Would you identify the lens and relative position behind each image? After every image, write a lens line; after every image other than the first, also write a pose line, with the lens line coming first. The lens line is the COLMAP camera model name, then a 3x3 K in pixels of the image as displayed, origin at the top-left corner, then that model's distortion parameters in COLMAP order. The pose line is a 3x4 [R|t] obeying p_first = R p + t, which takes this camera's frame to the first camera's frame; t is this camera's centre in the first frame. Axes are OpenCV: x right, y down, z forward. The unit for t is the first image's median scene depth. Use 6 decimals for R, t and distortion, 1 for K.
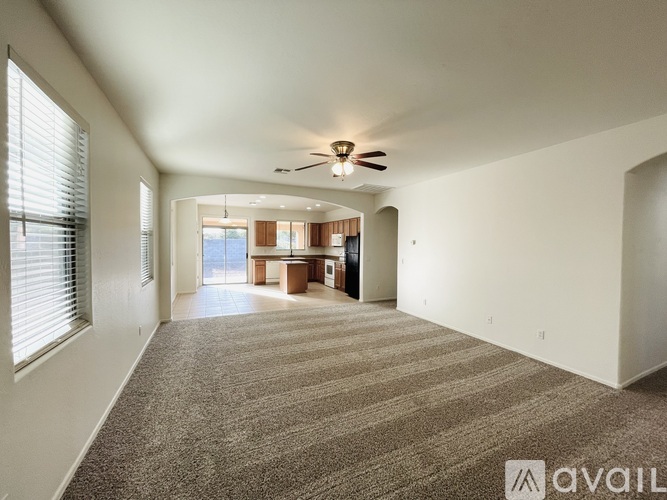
lens RADIAL K [[270.3, 0, 333.5], [0, 270.3, 250.0], [0, 0, 1]] dist [0.000785, 0.000010]
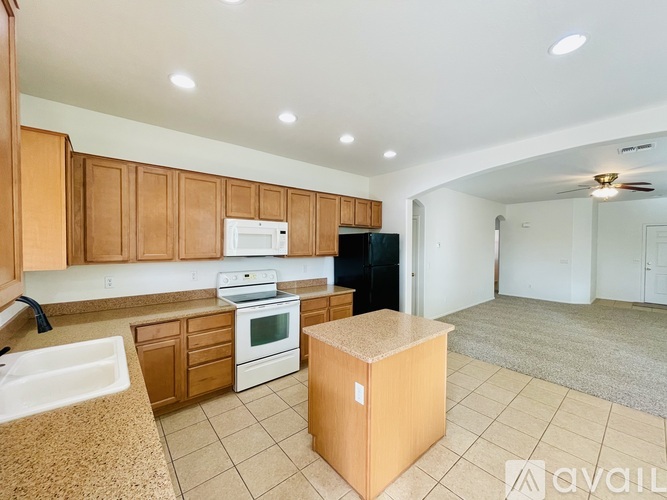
lens RADIAL K [[270.3, 0, 333.5], [0, 270.3, 250.0], [0, 0, 1]] dist [0.000785, 0.000010]
pose [[-0.270152, -0.032459, 0.962270, -0.328446], [0.018756, 0.999064, 0.038966, -0.031815], [-0.962635, 0.028576, -0.269291, 0.960476]]
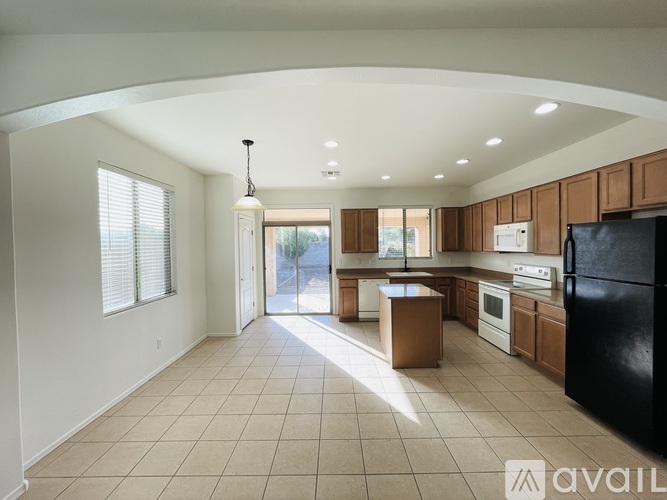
lens RADIAL K [[270.3, 0, 333.5], [0, 270.3, 250.0], [0, 0, 1]] dist [0.000785, 0.000010]
pose [[0.908102, -0.013691, -0.418525, -0.061796], [0.011321, 0.999903, -0.008147, -0.016101], [0.418596, 0.002660, 0.908169, 0.466019]]
